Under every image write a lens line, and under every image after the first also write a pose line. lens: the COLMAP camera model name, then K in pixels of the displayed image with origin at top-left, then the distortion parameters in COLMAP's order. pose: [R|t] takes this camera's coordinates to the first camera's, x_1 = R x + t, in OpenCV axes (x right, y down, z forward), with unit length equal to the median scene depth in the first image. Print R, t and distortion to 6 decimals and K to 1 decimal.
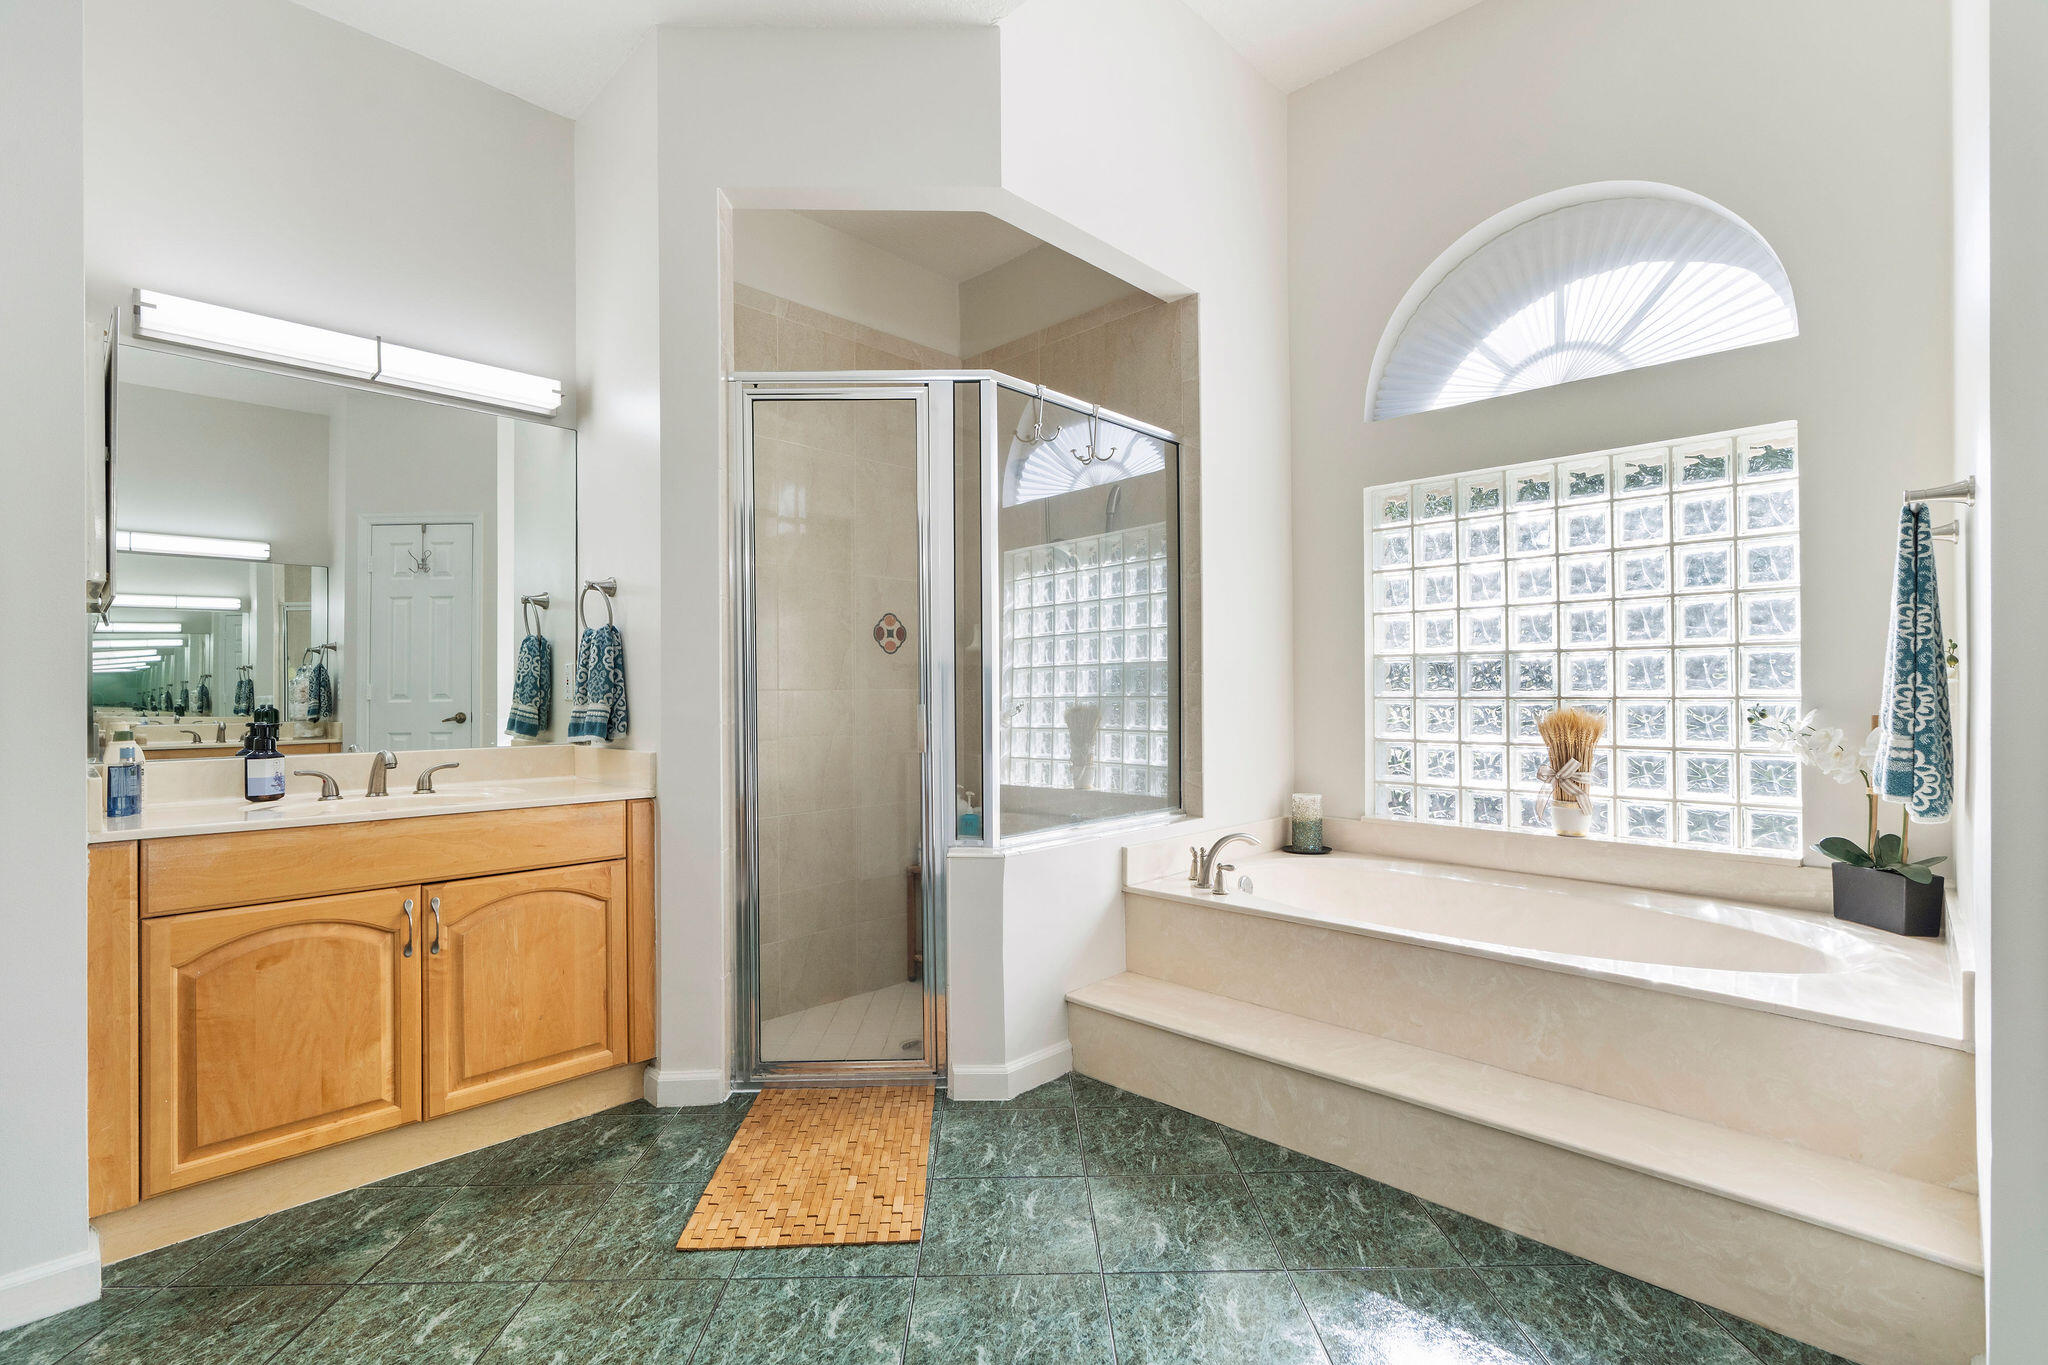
lens RADIAL K [[937.0, 0, 1029.0], [0, 937.0, 691.8], [0, 0, 1]] dist [-0.001719, 0.000705]
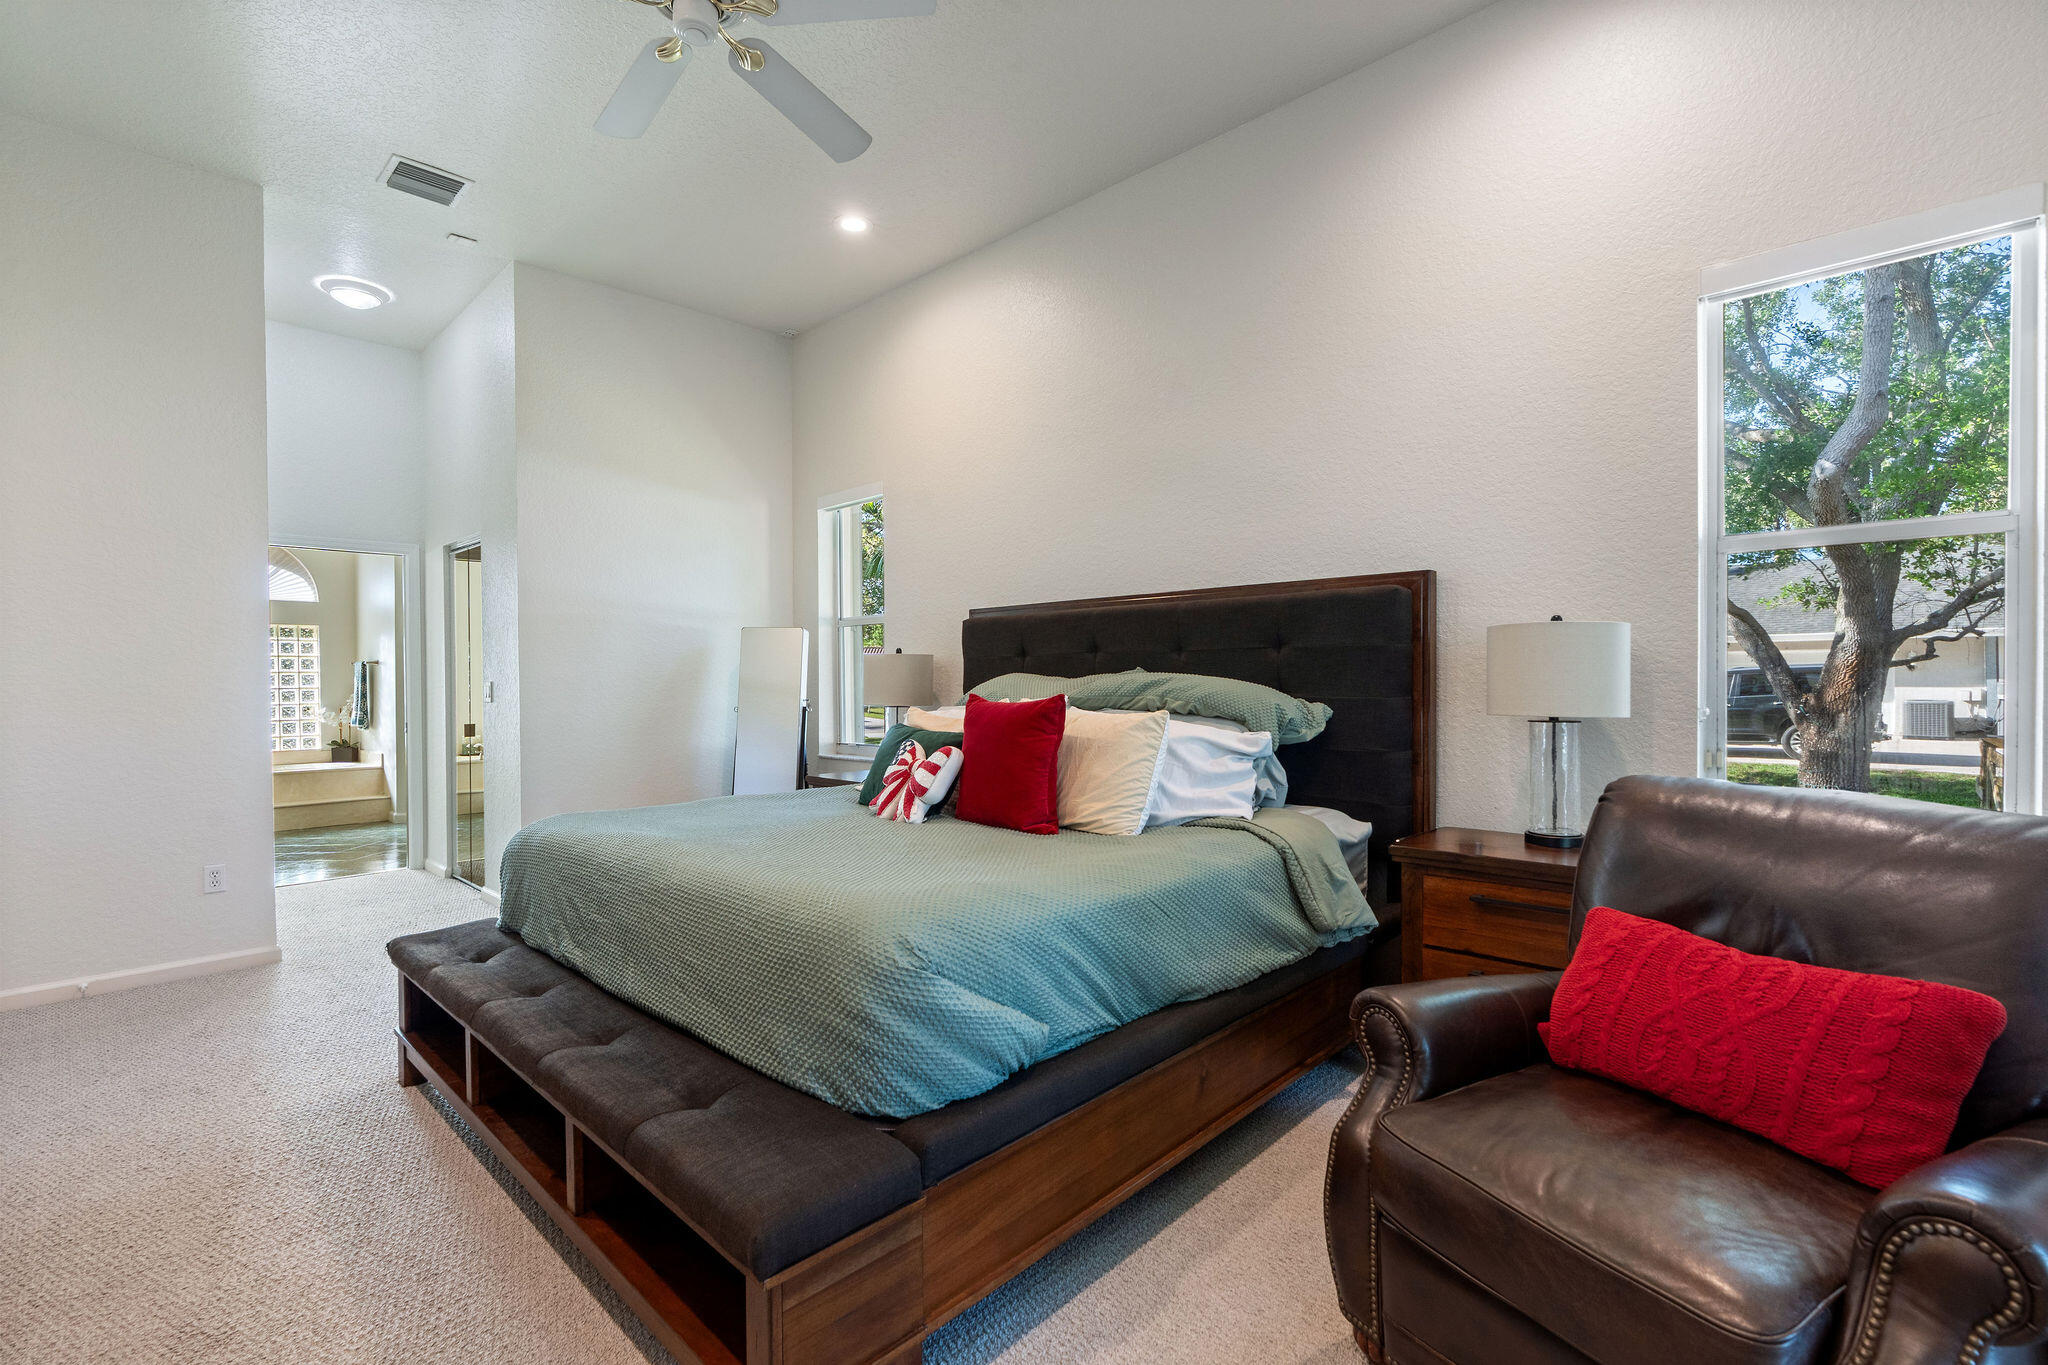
lens RADIAL K [[905.5, 0, 1028.8], [0, 905.5, 683.4], [0, 0, 1]] dist [0.000322, 0.000223]
pose [[-0.017252, -0.004153, 0.999843, -2.657463], [0.008570, 0.999954, 0.004302, -0.061959], [-0.999814, 0.008643, -0.017216, -1.634684]]
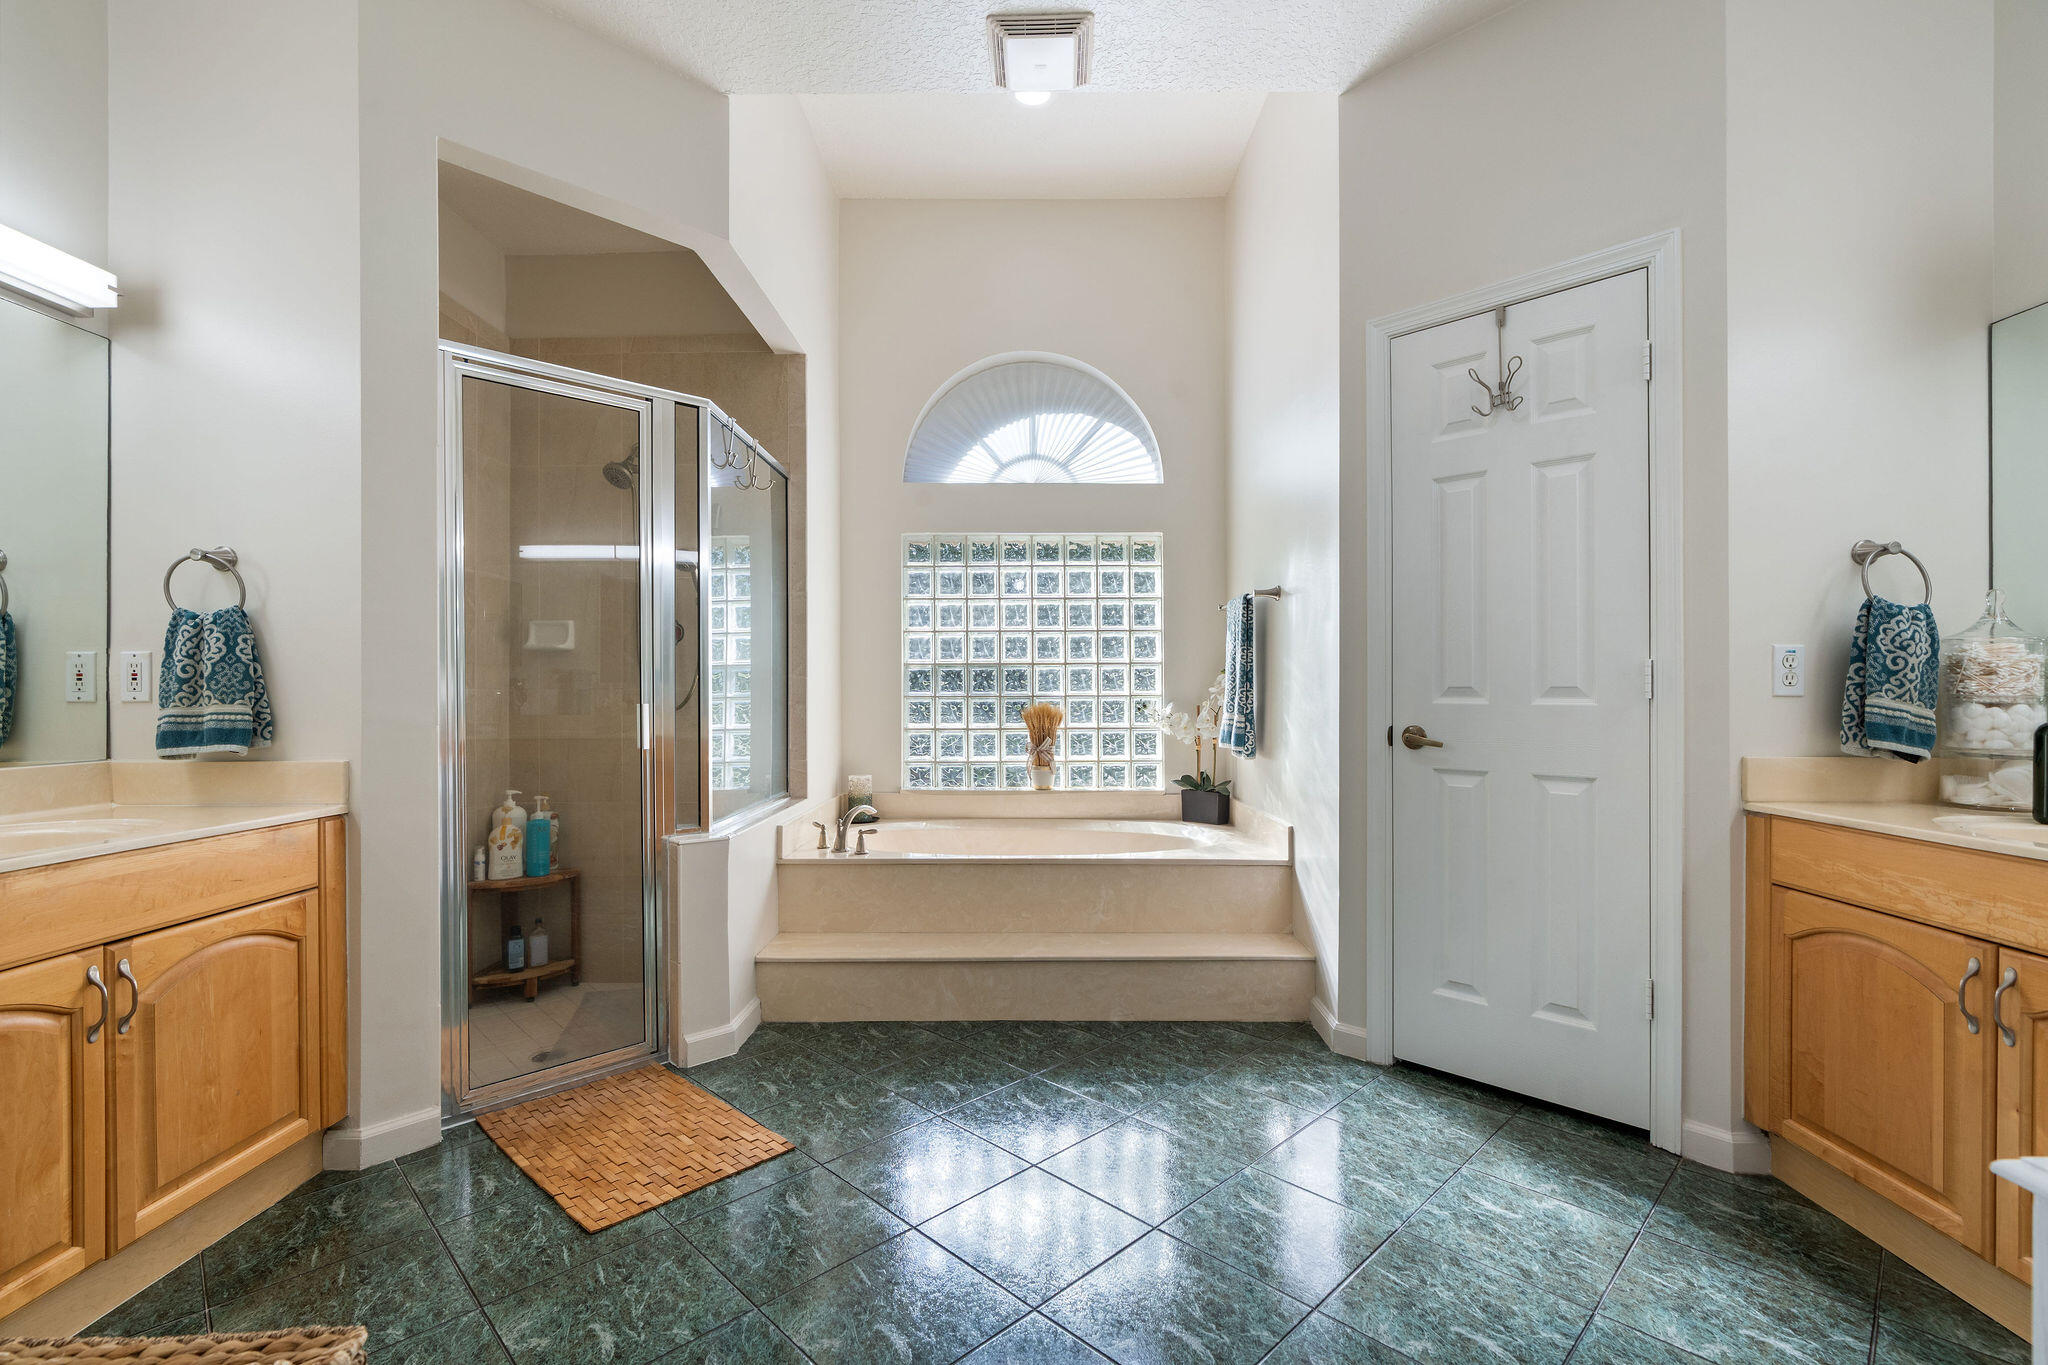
lens RADIAL K [[937.0, 0, 1029.0], [0, 937.0, 691.8], [0, 0, 1]] dist [-0.001719, 0.000705]
pose [[0.715380, 0.001568, 0.698734, -0.539373], [-0.000824, 0.999999, -0.001400, 0.002055], [-0.698735, 0.000426, 0.715380, -0.050478]]
